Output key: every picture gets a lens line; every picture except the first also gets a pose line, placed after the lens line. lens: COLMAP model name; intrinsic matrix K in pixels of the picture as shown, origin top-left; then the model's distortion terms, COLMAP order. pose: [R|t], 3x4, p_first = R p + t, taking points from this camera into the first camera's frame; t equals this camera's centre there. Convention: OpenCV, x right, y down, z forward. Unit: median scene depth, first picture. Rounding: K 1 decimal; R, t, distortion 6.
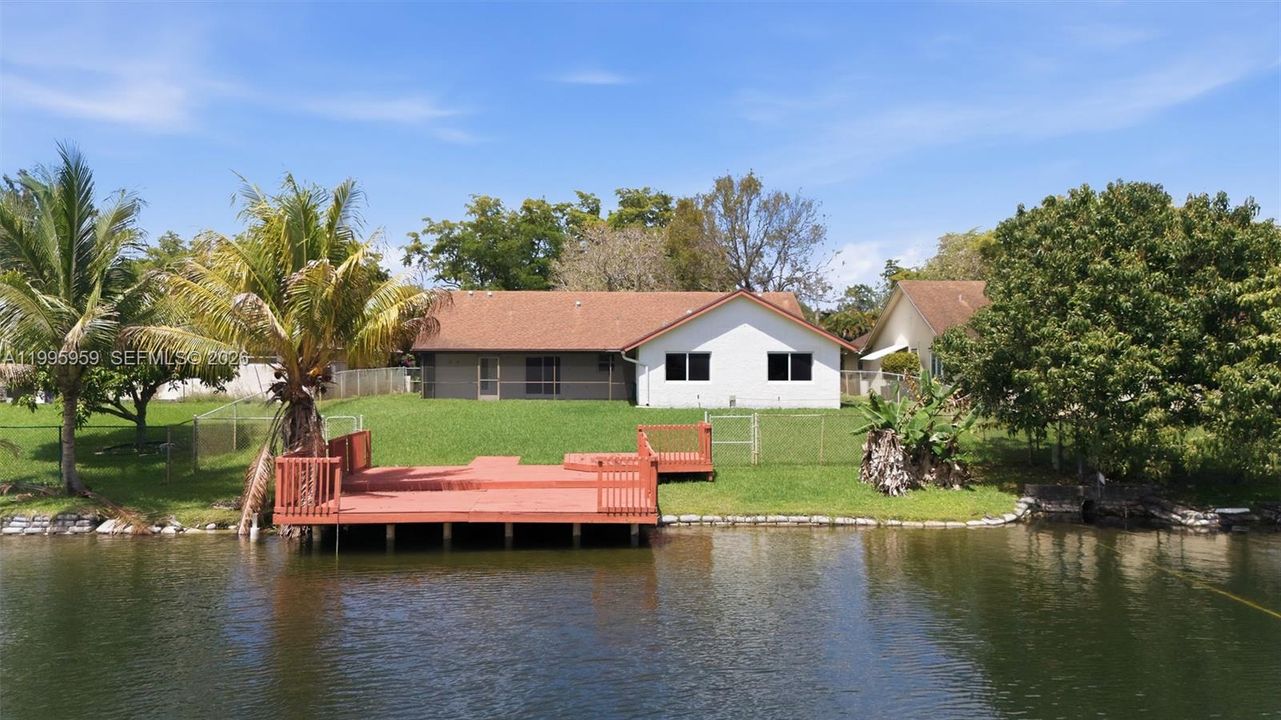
lens RADIAL K [[964.0, 0, 640.5], [0, 964.0, 360.0], [0, 0, 1]] dist [0.007598, 0.004650]
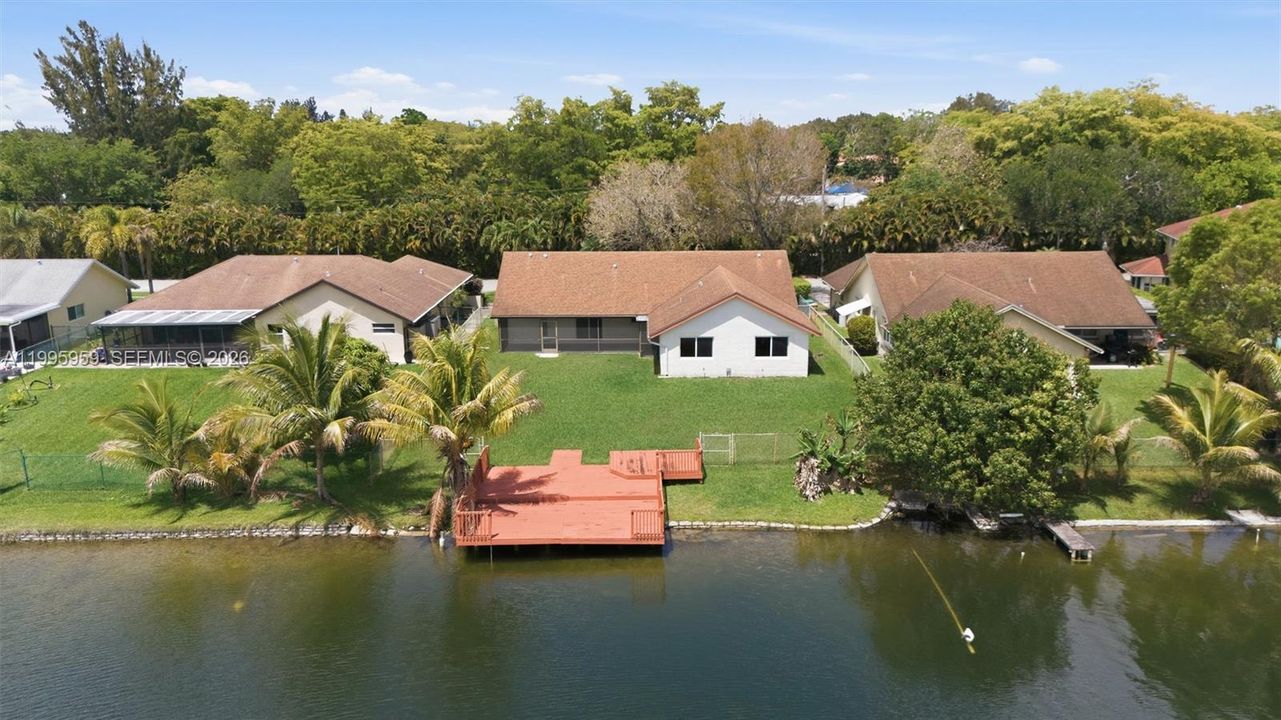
lens RADIAL K [[964.0, 0, 640.5], [0, 964.0, 360.0], [0, 0, 1]] dist [0.007598, 0.004650]
pose [[0.999417, 0.003003, -0.034004, 0.016274], [0.004739, 0.974275, 0.225312, -0.284936], [0.033806, -0.225342, 0.973693, -0.342311]]
